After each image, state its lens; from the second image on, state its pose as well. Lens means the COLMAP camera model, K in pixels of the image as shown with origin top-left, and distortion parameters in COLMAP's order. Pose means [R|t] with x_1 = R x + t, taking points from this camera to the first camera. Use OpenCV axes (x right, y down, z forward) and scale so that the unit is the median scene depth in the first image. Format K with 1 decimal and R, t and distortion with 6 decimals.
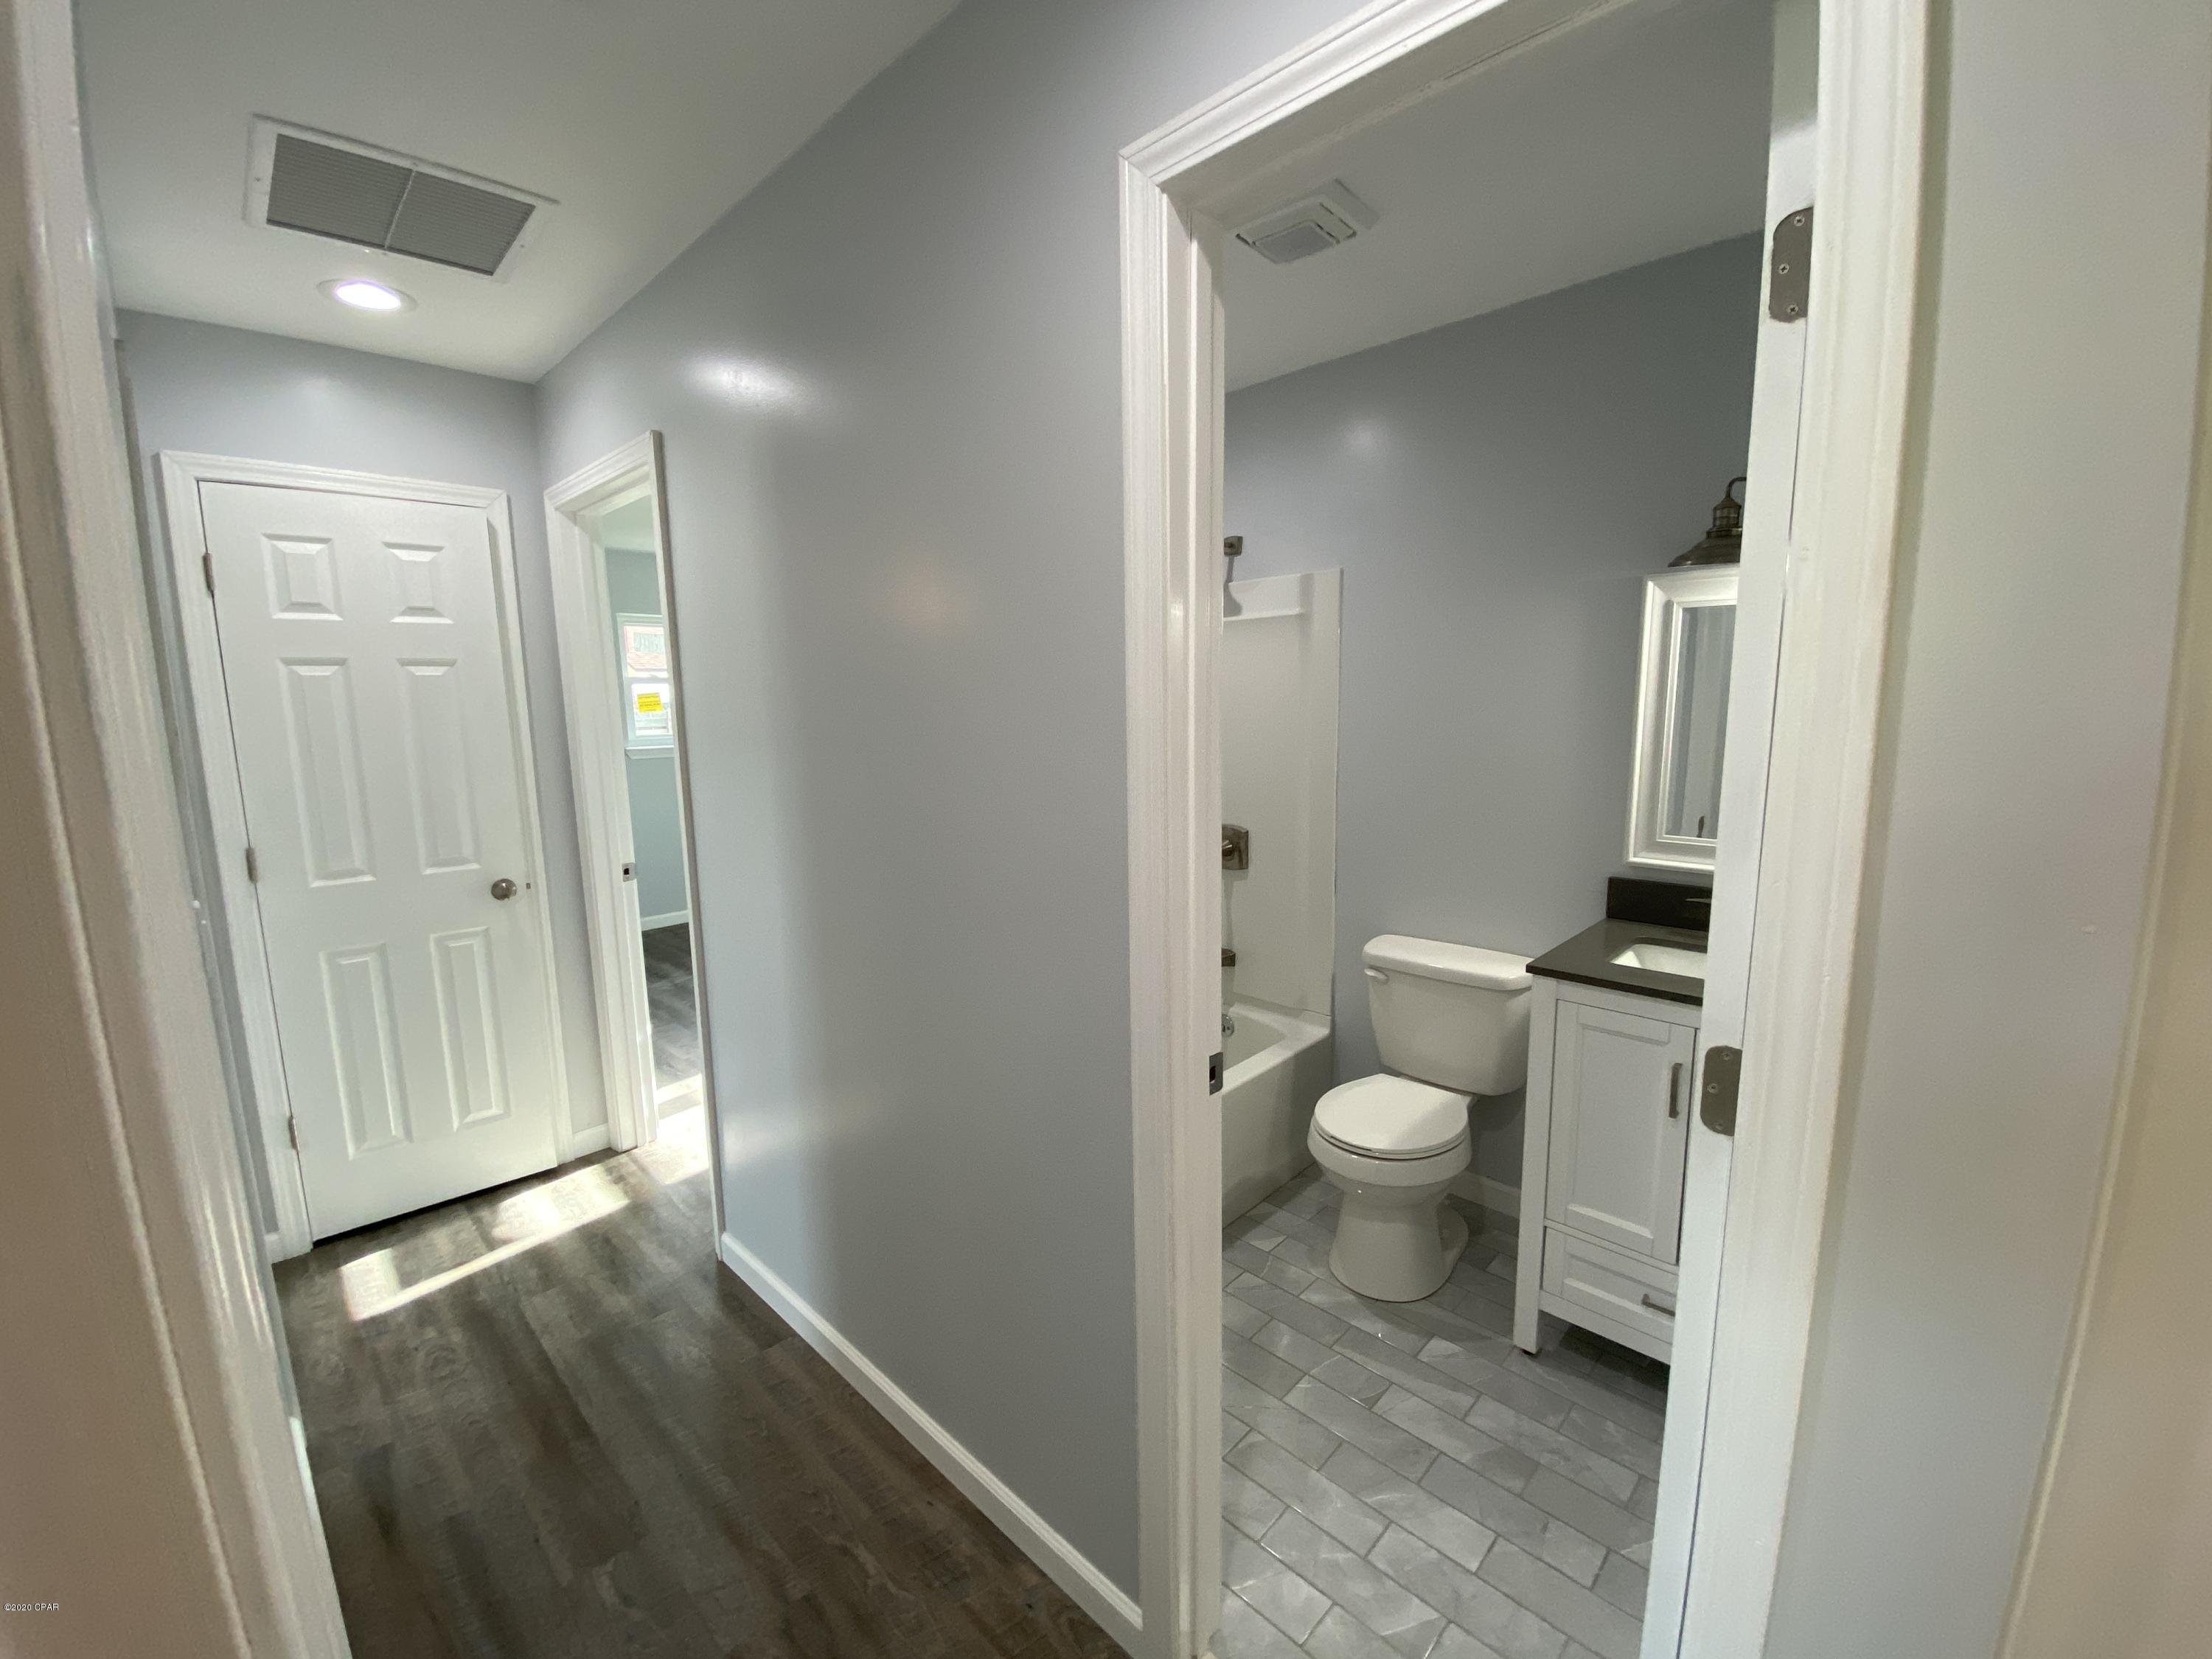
lens RADIAL K [[896.0, 0, 1097.0], [0, 896.0, 828.2], [0, 0, 1]] dist [0.030040, -0.024960]
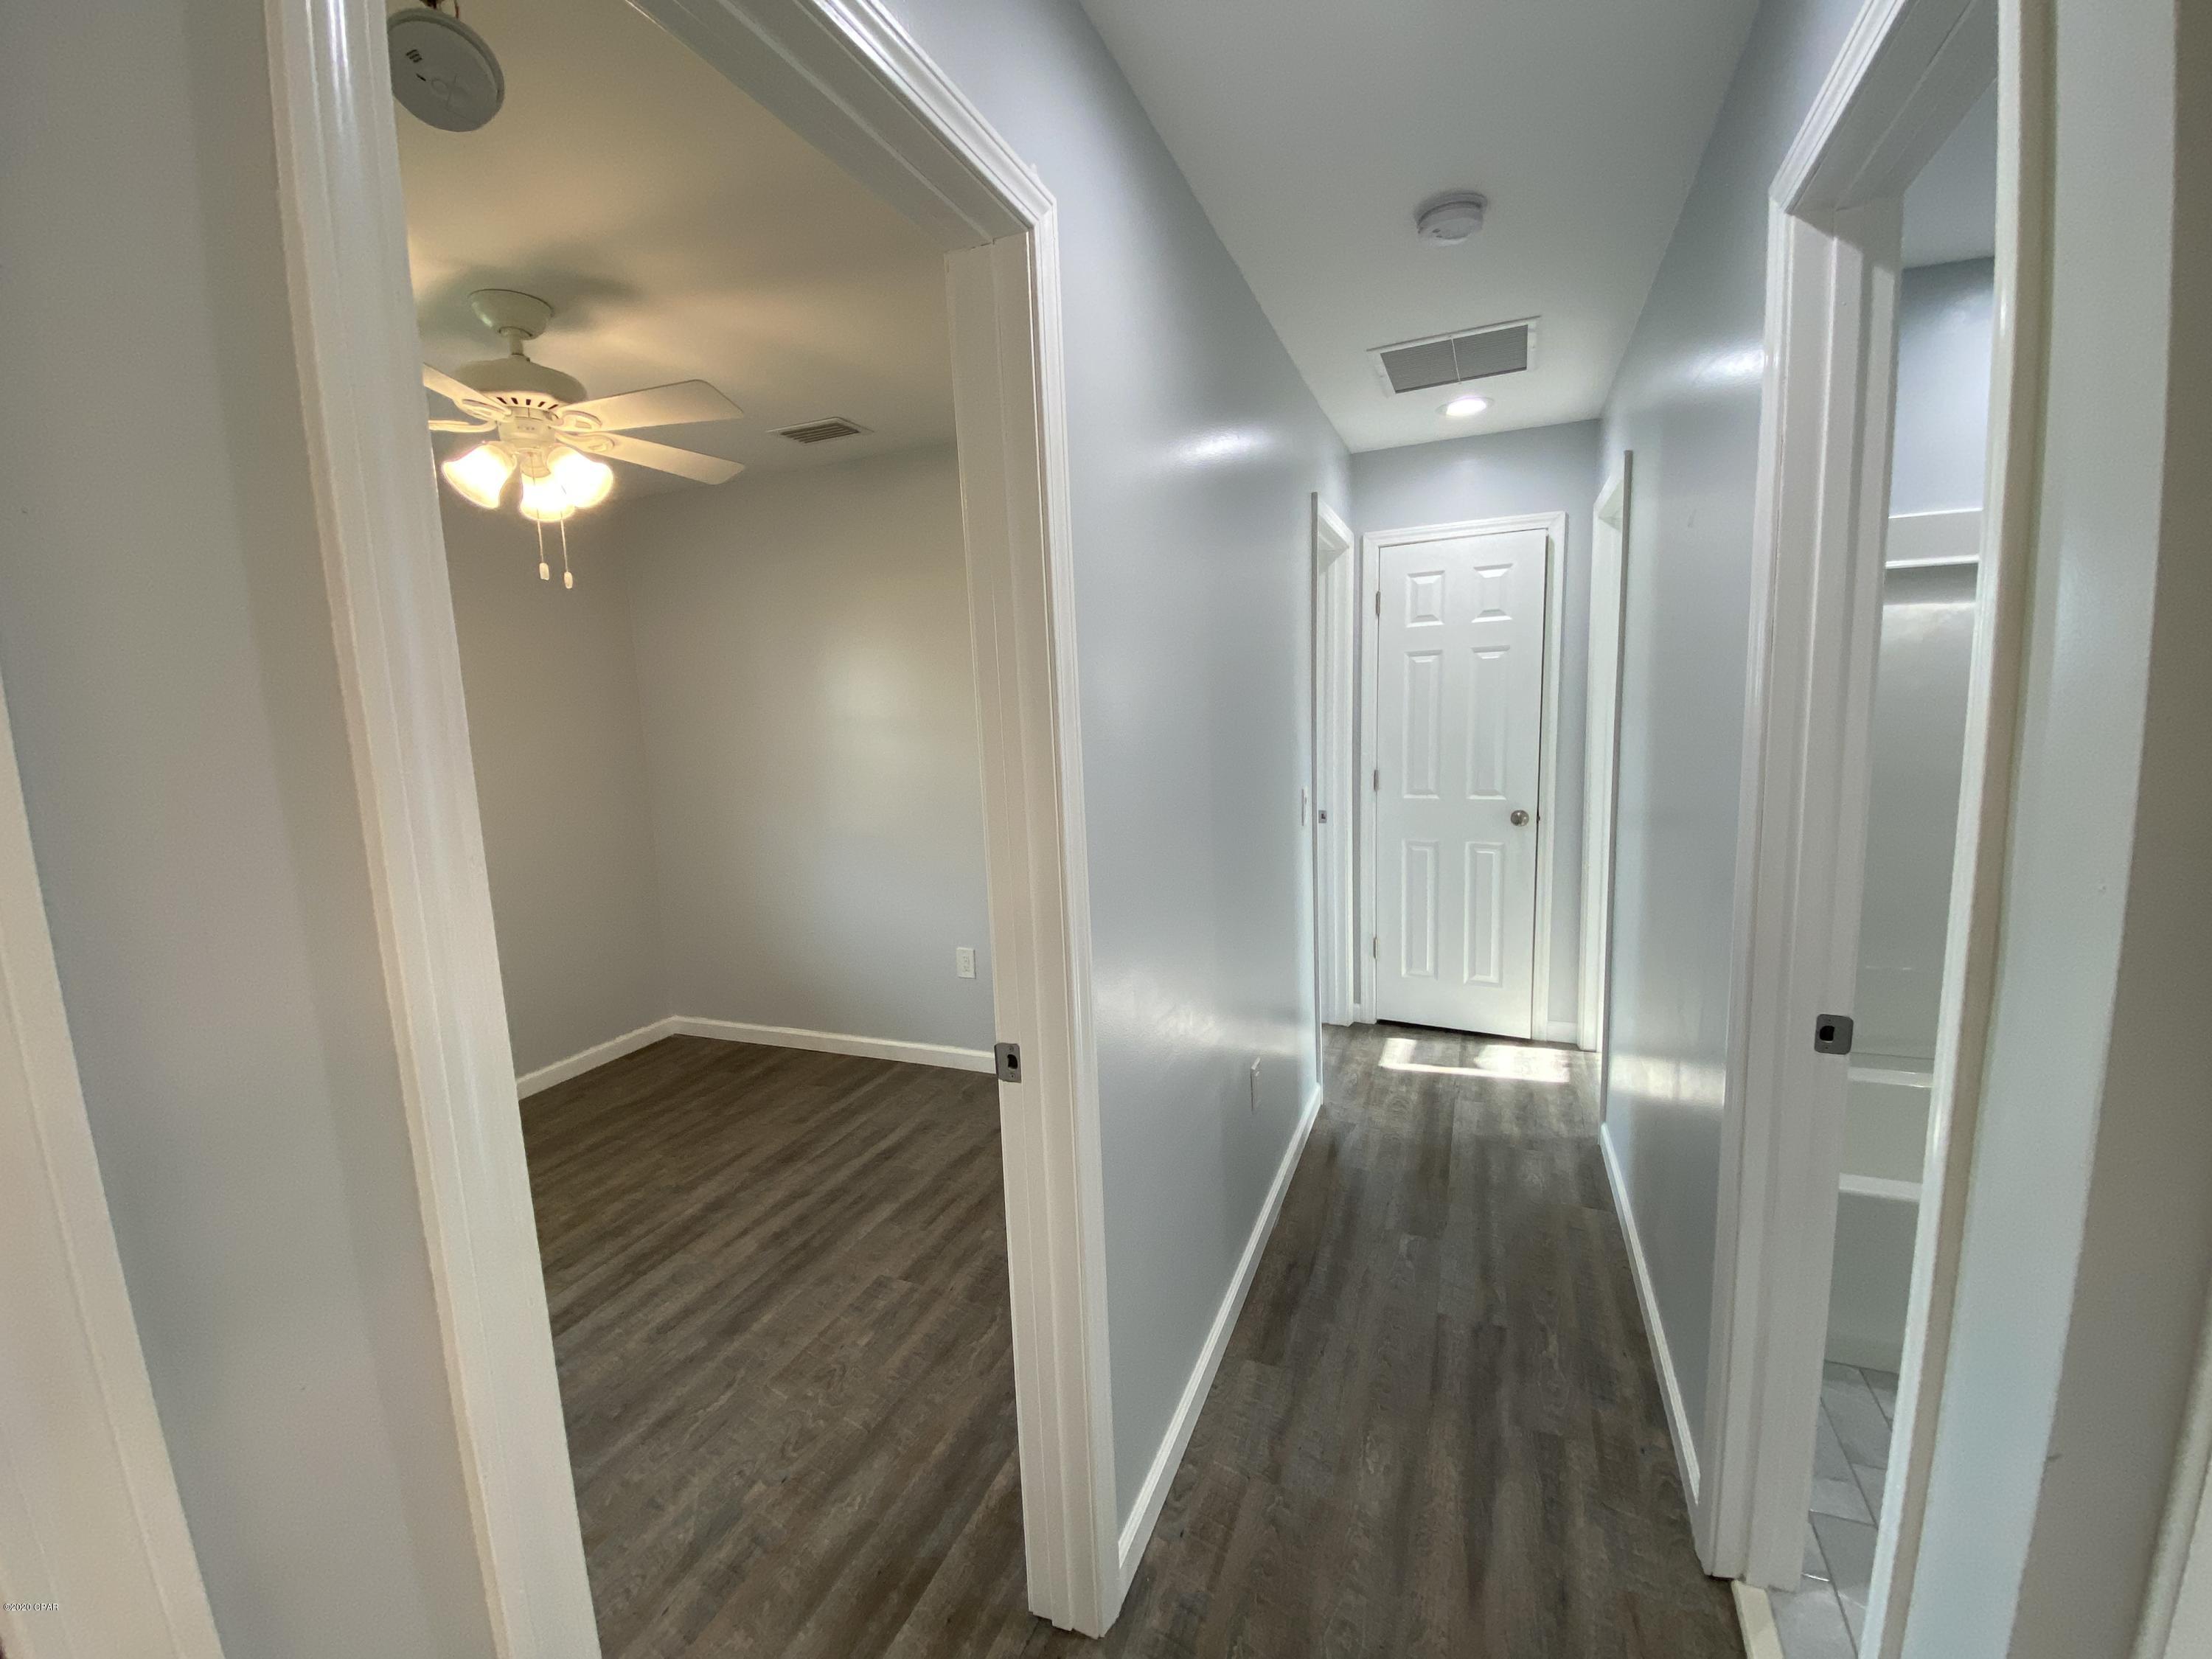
lens RADIAL K [[896.6, 0, 1086.9], [0, 896.6, 828.2], [0, 0, 1]] dist [0.021892, -0.021653]
pose [[0.353142, 0.131198, -0.926325, 0.443065], [-0.101642, 0.989638, 0.101416, 0.016490], [0.930032, 0.058339, 0.362818, -0.090735]]
